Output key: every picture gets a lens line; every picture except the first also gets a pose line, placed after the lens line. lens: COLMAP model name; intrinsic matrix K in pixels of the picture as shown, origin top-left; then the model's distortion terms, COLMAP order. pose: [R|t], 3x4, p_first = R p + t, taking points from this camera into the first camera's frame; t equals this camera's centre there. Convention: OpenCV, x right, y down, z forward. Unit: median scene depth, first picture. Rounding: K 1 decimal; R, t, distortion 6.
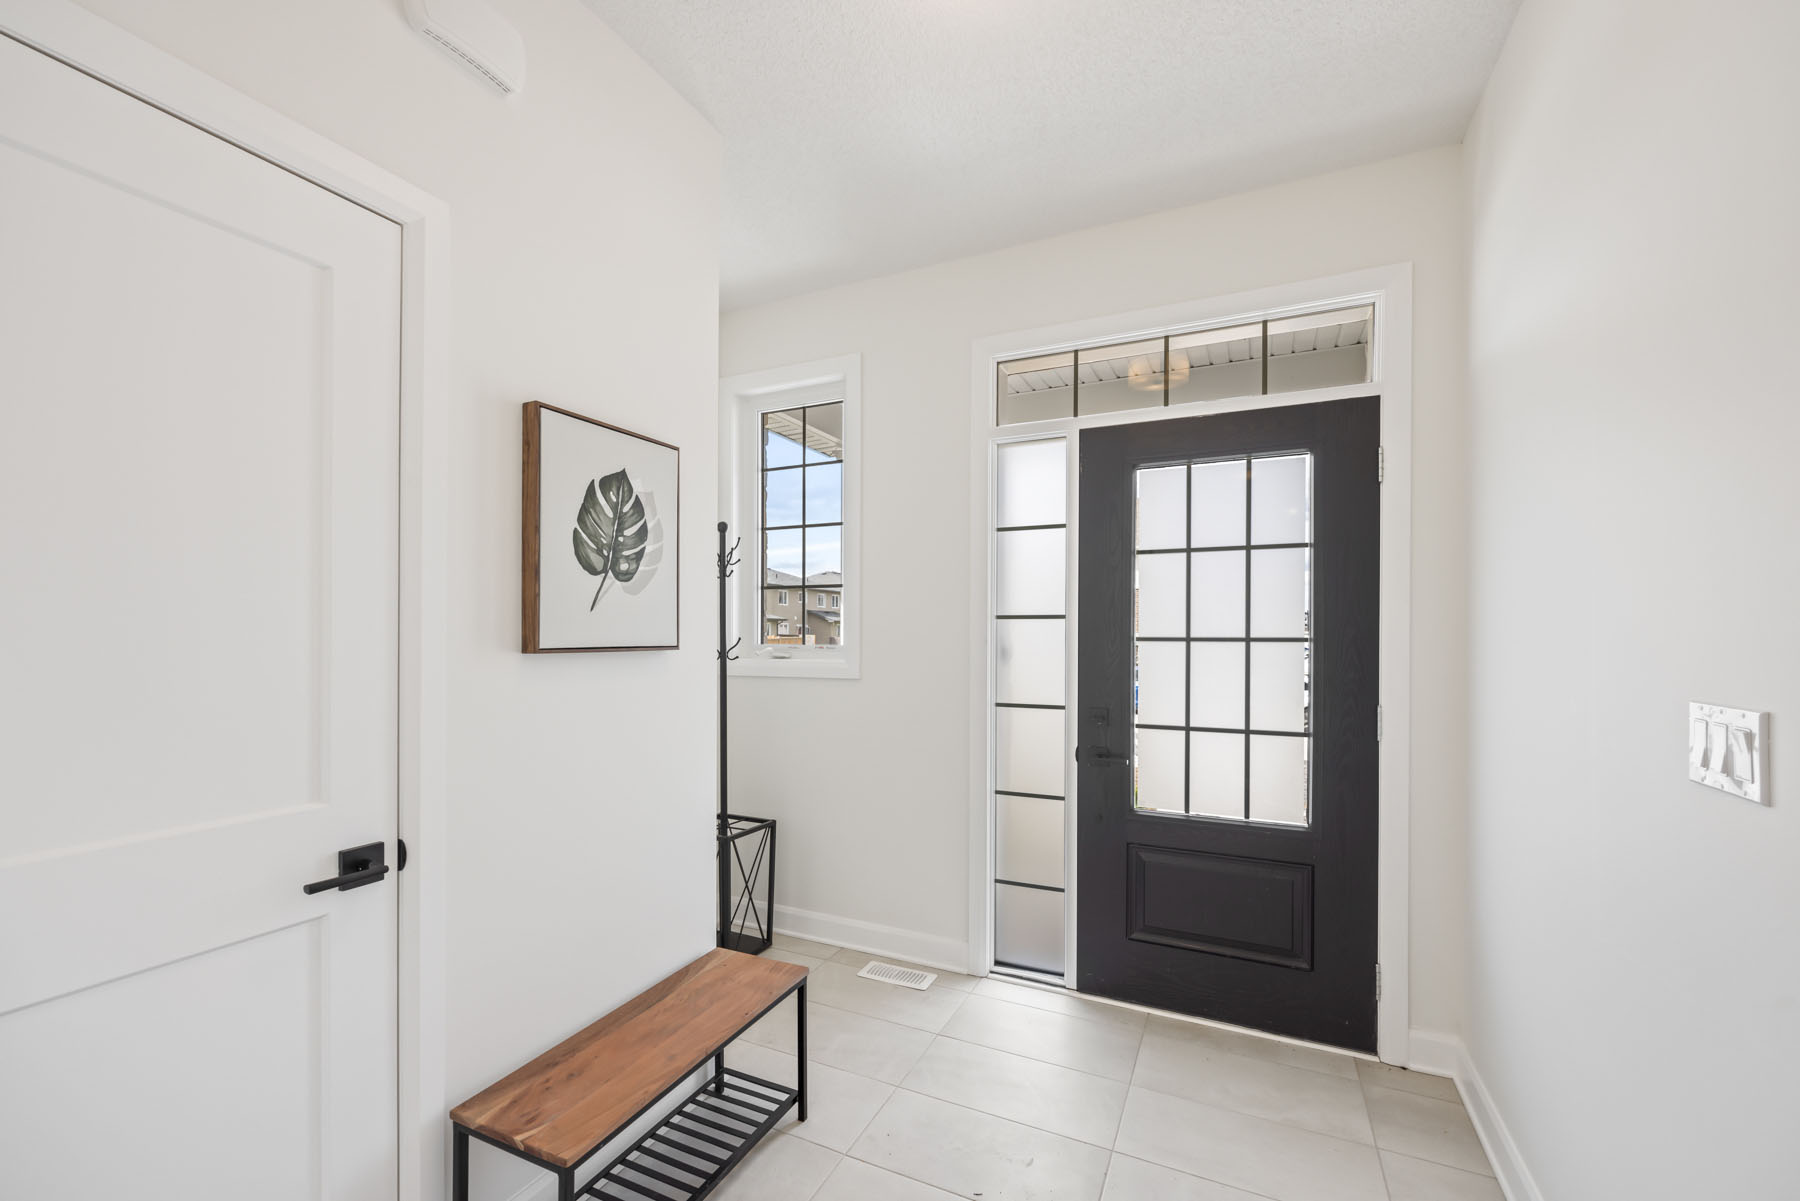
lens RADIAL K [[713.7, 0, 904.7], [0, 713.7, 634.3], [0, 0, 1]] dist [-0.005168, -0.000299]
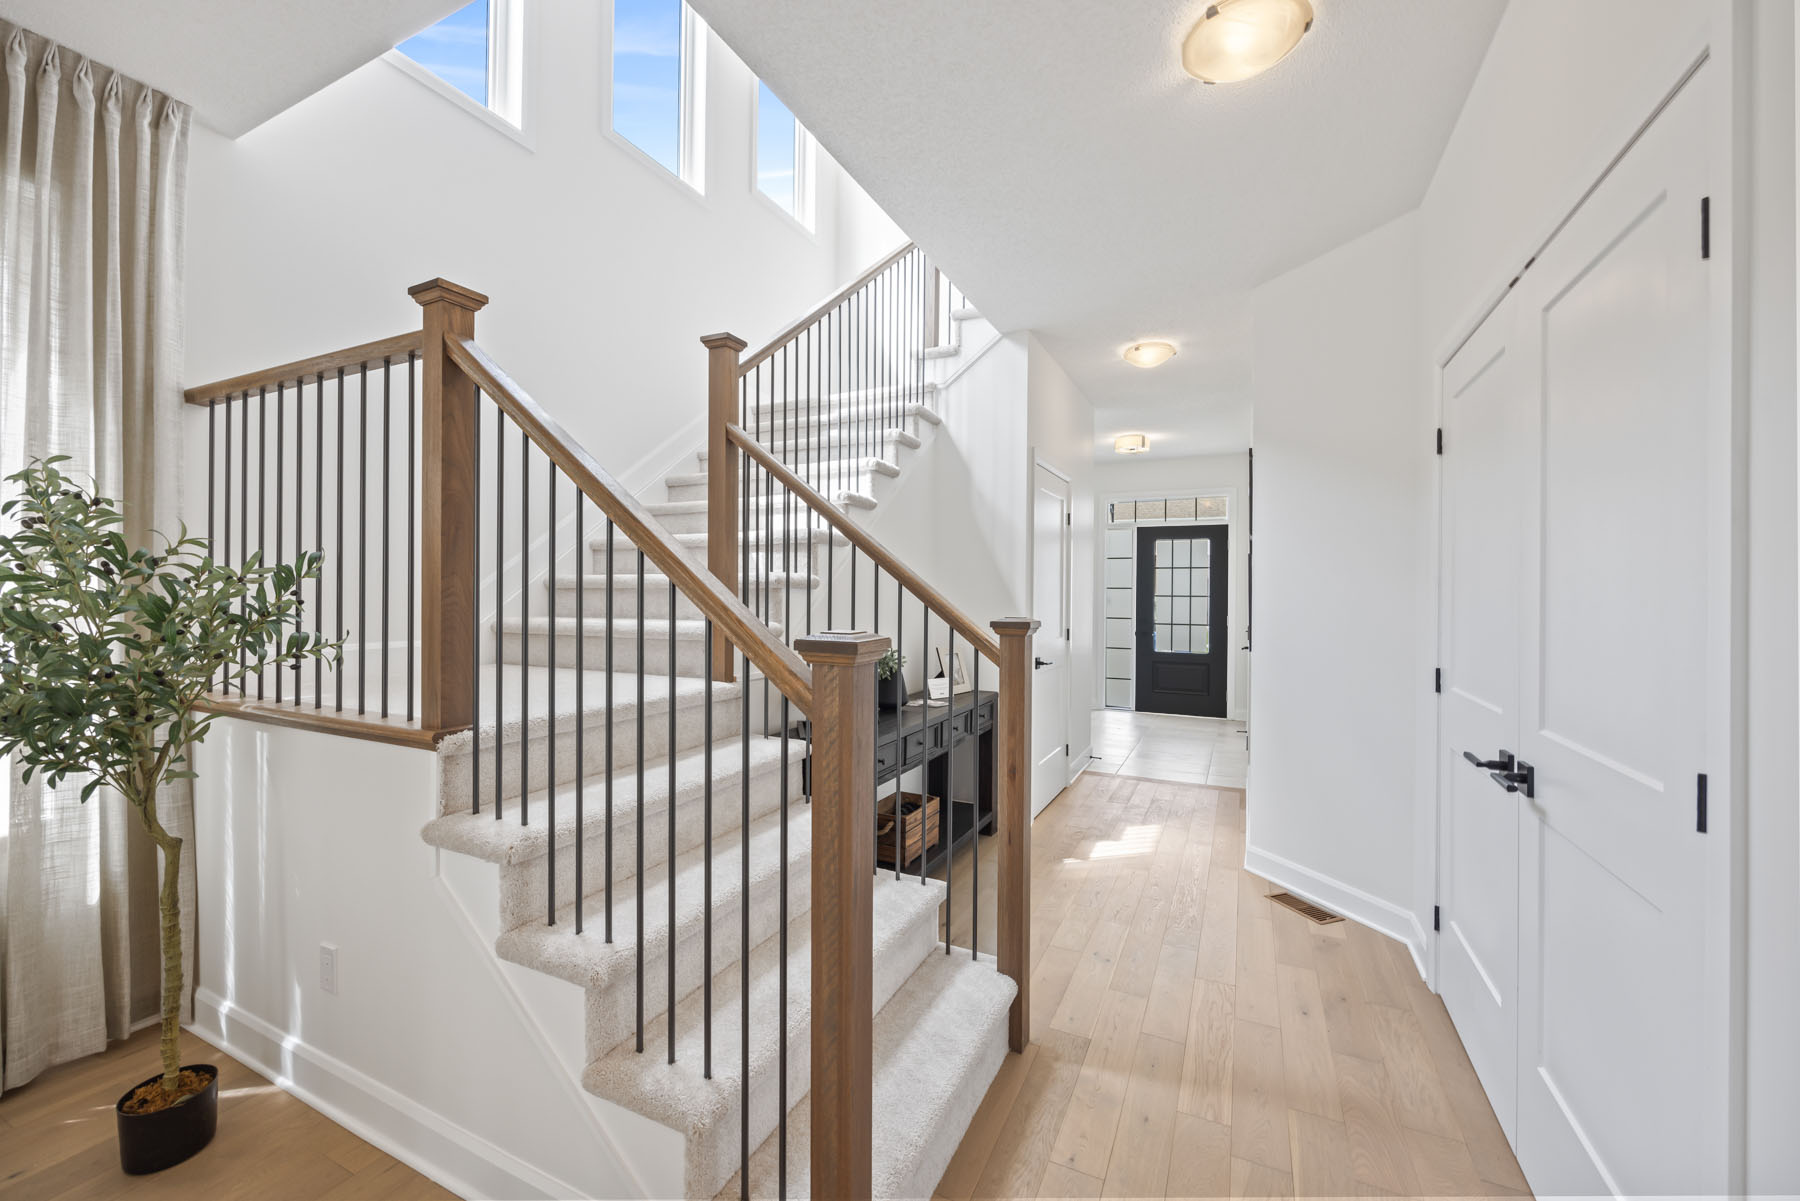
lens RADIAL K [[713.7, 0, 891.3], [0, 713.7, 590.2], [0, 0, 1]] dist [-0.005168, -0.000299]
pose [[0.999902, 0.005192, -0.012993, -0.801110], [-0.005191, 0.999987, 0.000089, -0.011691], [0.012994, -0.000022, 0.999916, -2.162466]]
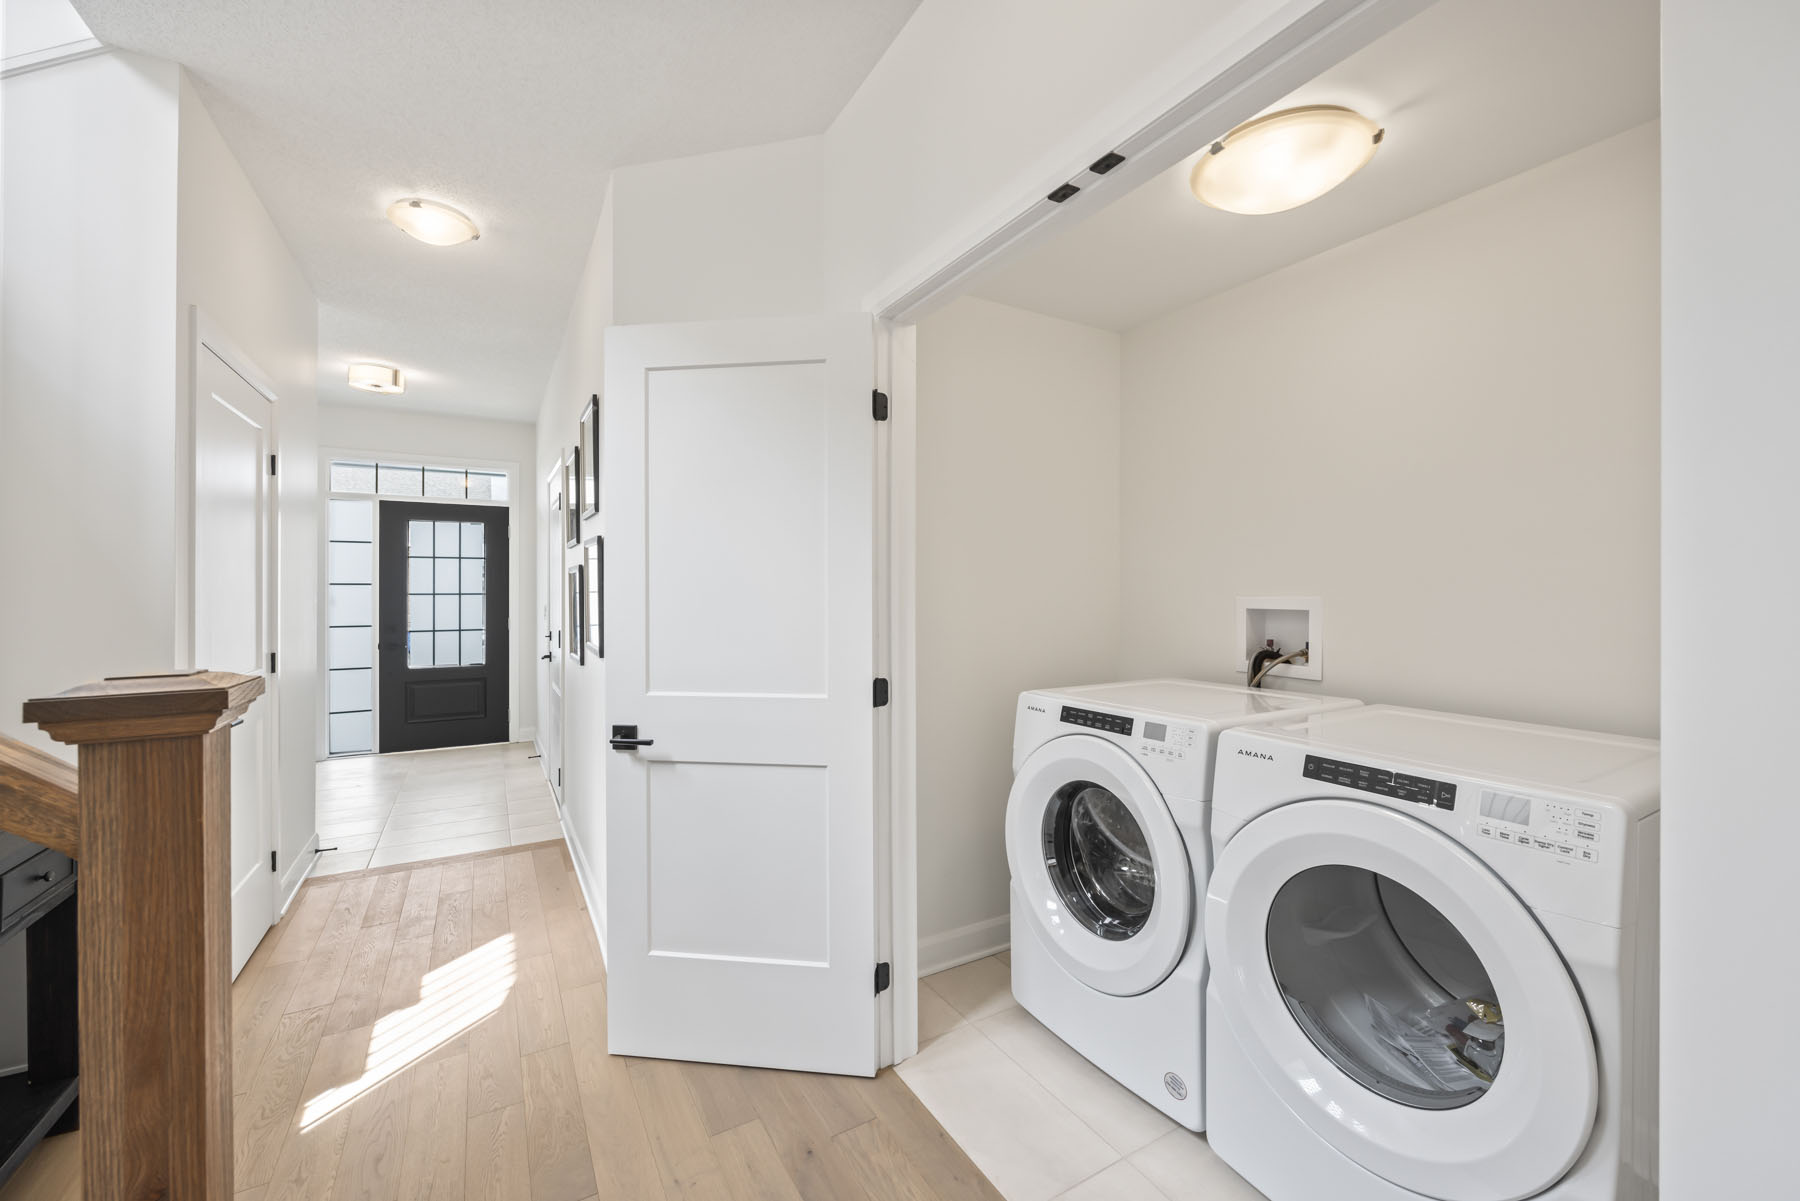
lens RADIAL K [[713.7, 0, 894.7], [0, 713.7, 591.5], [0, 0, 1]] dist [-0.005168, -0.000299]
pose [[0.560777, -0.001968, 0.827964, -0.722313], [-0.000412, 0.999996, 0.002656, -0.008310], [-0.827967, -0.001830, 0.560774, -1.642471]]
